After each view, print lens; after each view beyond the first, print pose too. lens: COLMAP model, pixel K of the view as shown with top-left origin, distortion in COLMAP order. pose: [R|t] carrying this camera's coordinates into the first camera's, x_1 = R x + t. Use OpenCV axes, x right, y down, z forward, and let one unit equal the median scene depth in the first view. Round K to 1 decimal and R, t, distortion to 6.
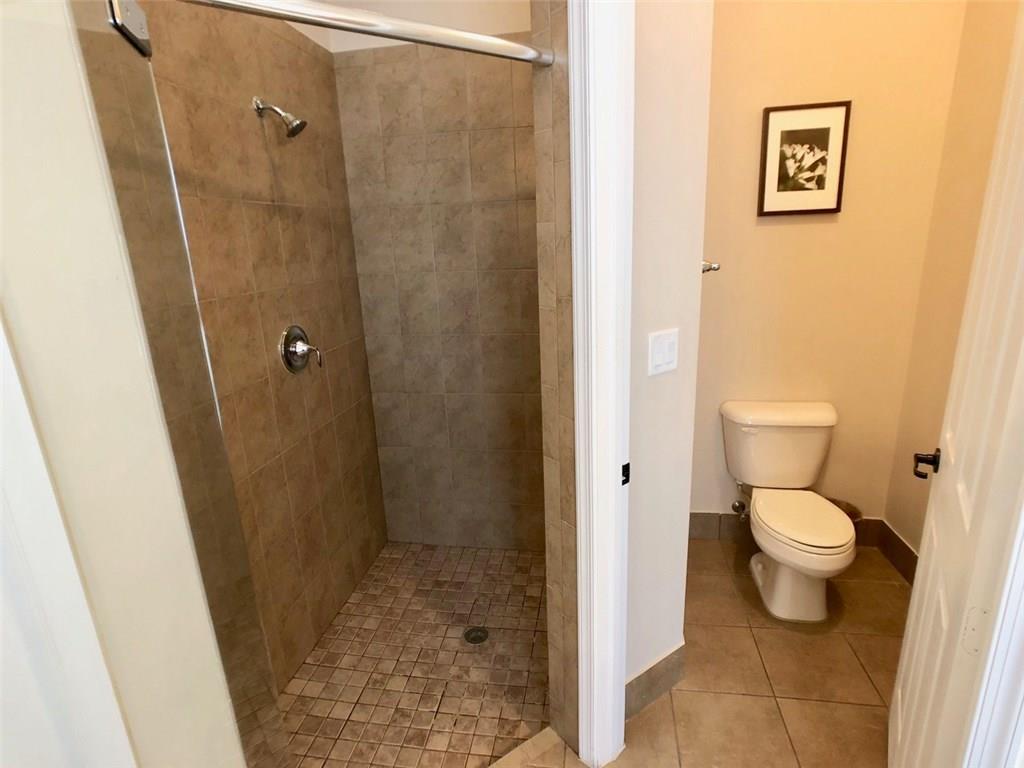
lens RADIAL K [[543.3, 0, 516.7], [0, 543.3, 381.2], [0, 0, 1]] dist [-0.028458, 0.012609]
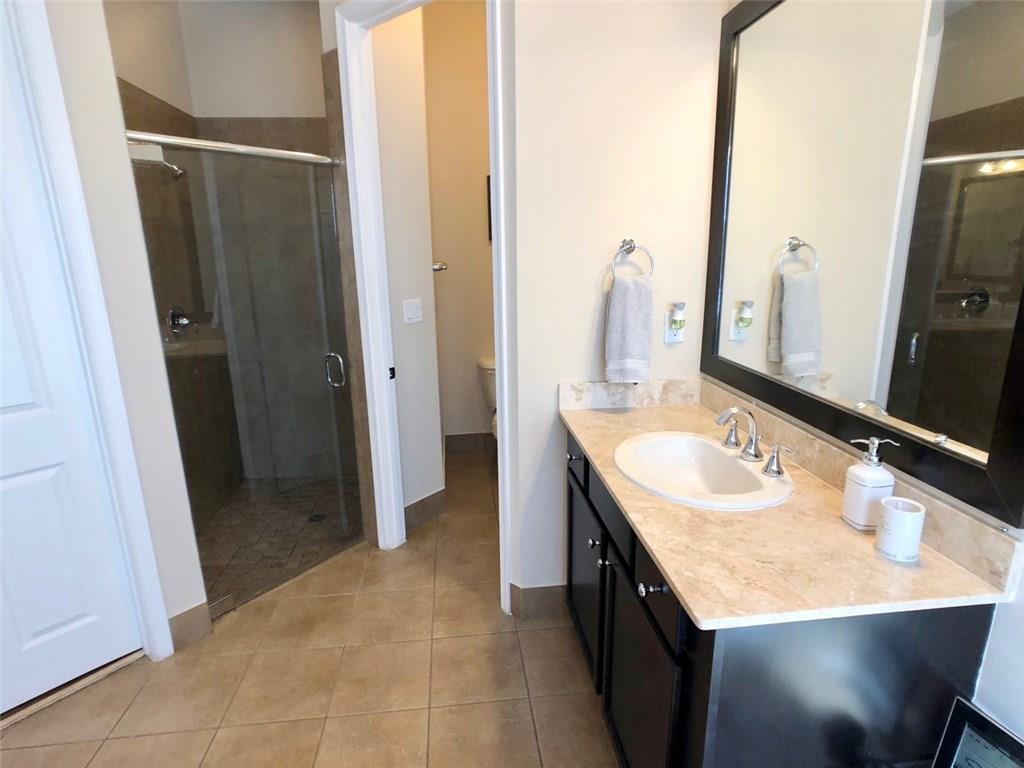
lens RADIAL K [[543.3, 0, 508.6], [0, 543.3, 383.9], [0, 0, 1]] dist [-0.028458, 0.012609]
pose [[0.965691, -0.036754, 0.257079, 0.075192], [0.045750, 0.998529, -0.029095, 0.202340], [-0.255631, 0.039858, 0.965952, -0.669092]]
